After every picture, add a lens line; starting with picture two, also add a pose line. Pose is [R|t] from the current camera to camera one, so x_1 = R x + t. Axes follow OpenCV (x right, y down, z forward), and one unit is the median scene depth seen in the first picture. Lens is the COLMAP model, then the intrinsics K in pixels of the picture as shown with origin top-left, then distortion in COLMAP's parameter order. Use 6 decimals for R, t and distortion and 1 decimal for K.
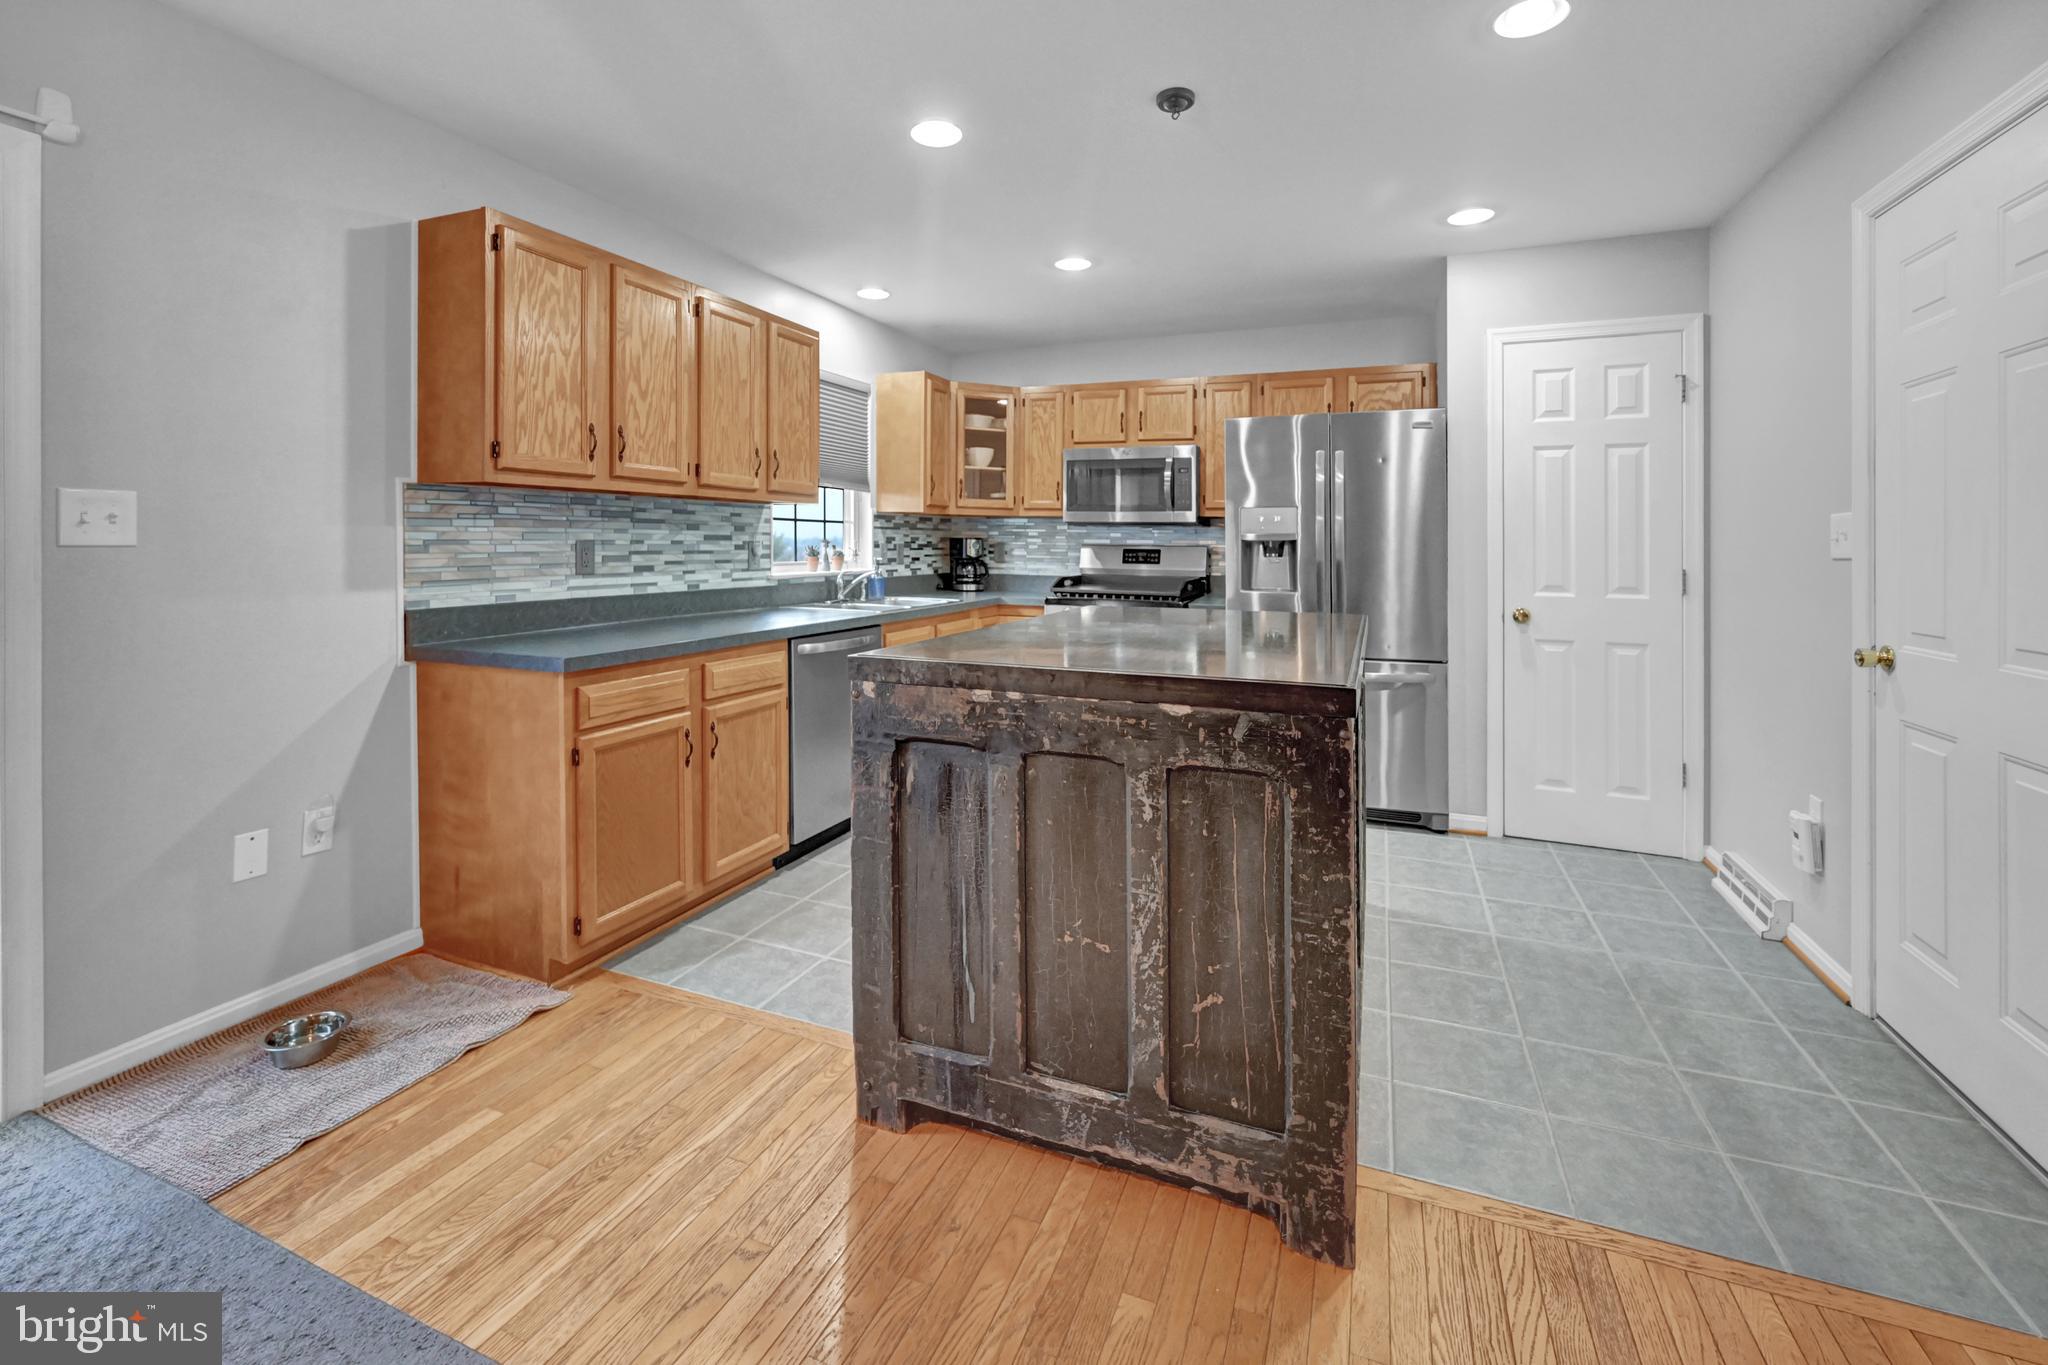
lens RADIAL K [[845.2, 0, 1034.6], [0, 845.2, 559.5], [0, 0, 1]] dist [-0.004478, 0.000261]
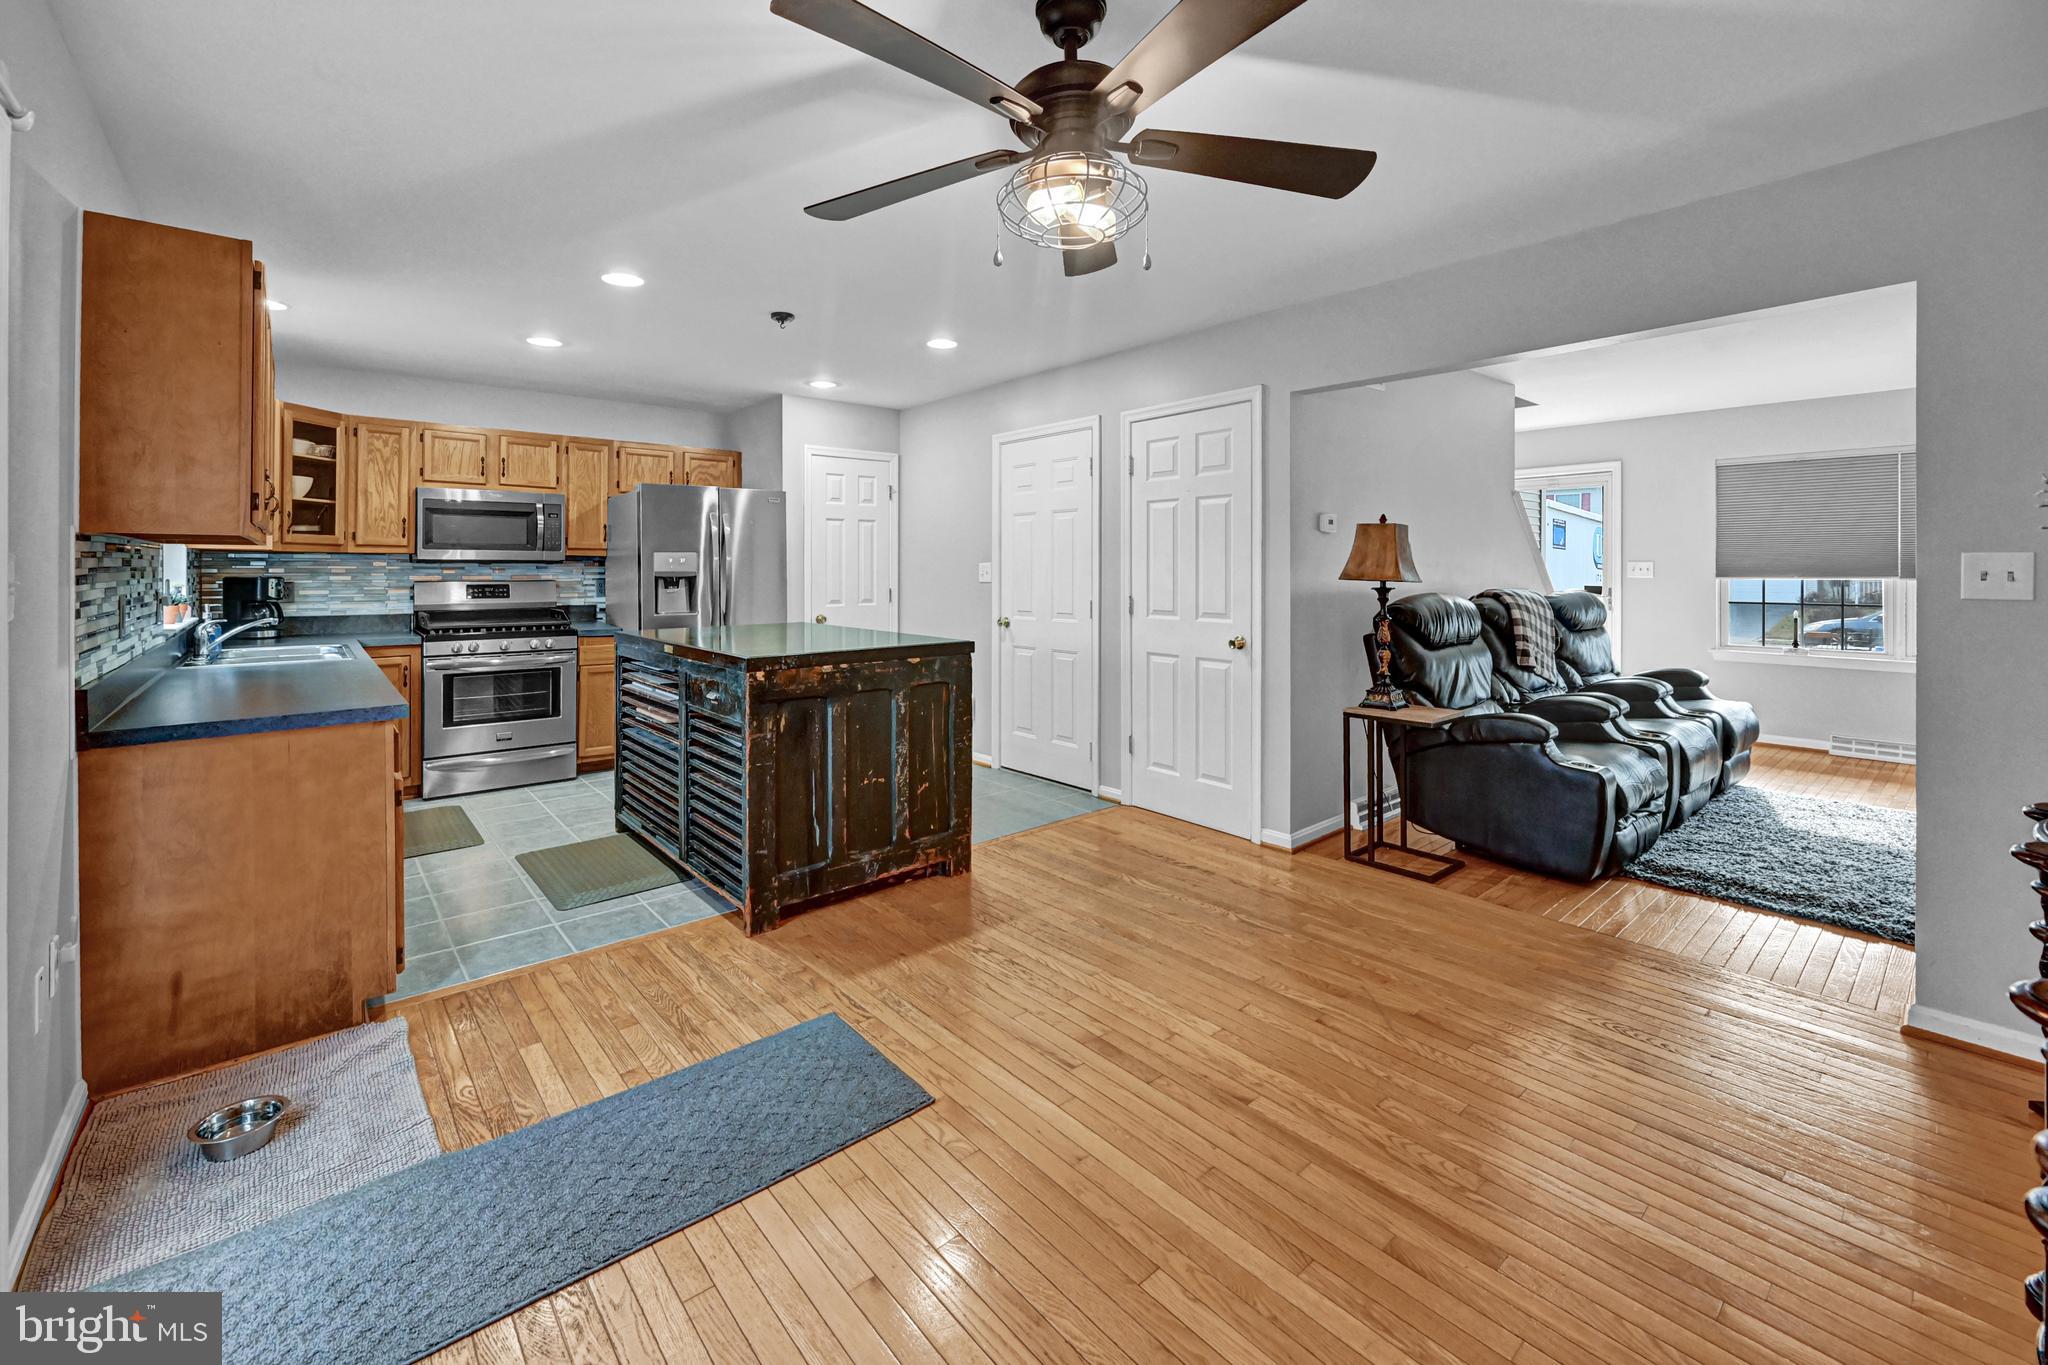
lens RADIAL K [[845.2, 0, 1027.0], [0, 845.2, 588.3], [0, 0, 1]] dist [-0.004478, 0.000261]
pose [[0.463316, -0.030968, 0.885652, -1.014832], [0.020888, 0.999493, 0.024022, -0.037591], [-0.885947, 0.007370, 0.463728, -0.188723]]
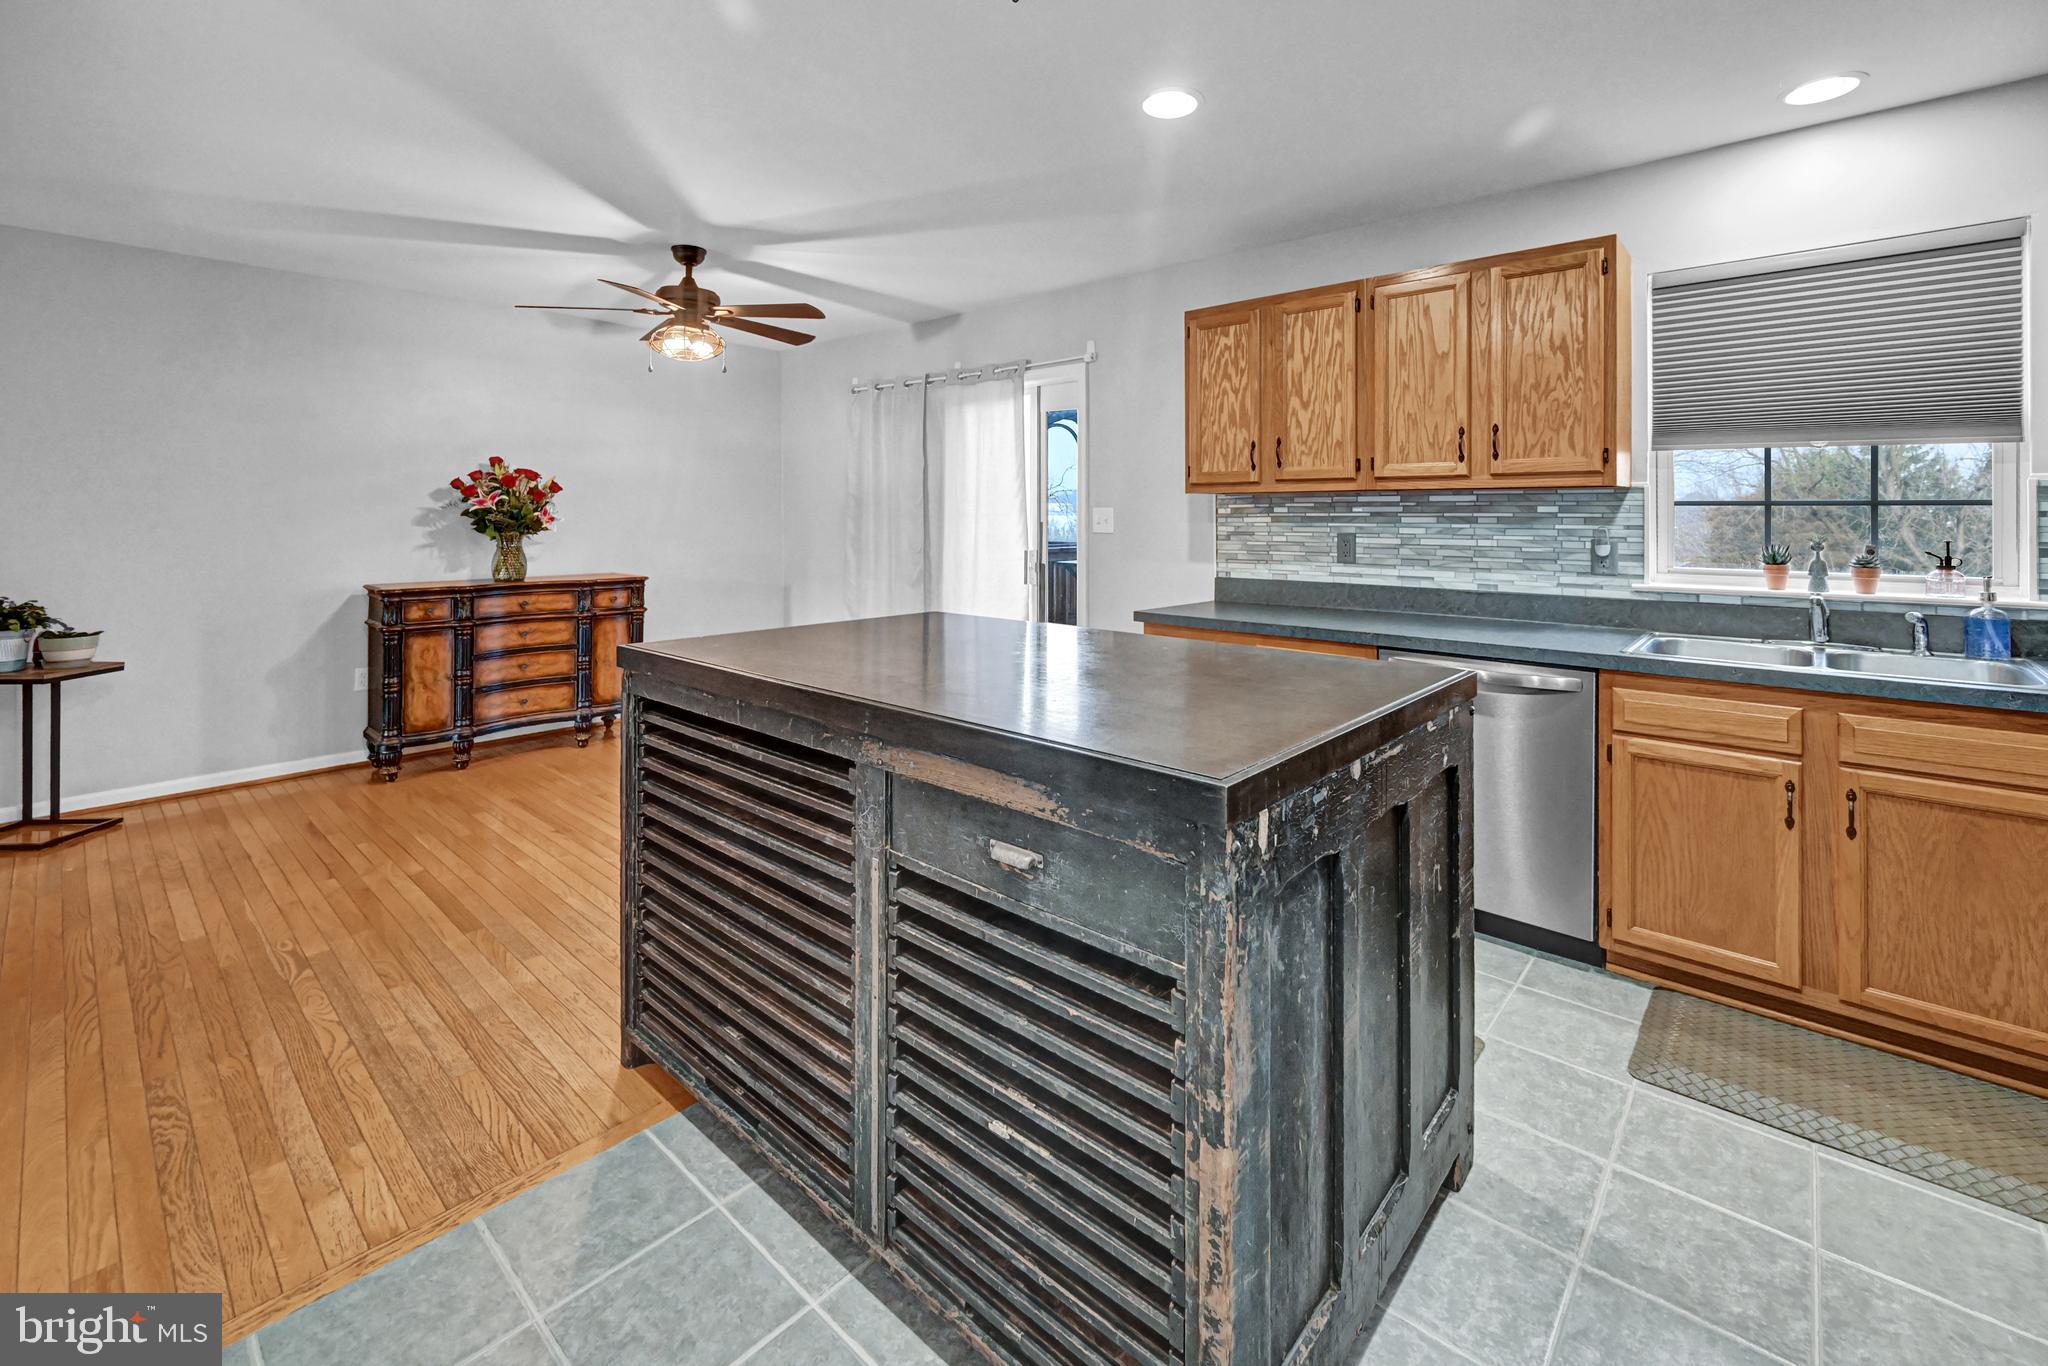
lens RADIAL K [[845.2, 0, 1027.1], [0, 845.2, 531.5], [0, 0, 1]] dist [-0.004478, 0.000261]
pose [[-0.332793, 0.013262, -0.942907, 0.821568], [-0.021617, 0.999531, 0.021688, -0.048142], [0.942752, 0.027600, -0.332350, 1.165316]]
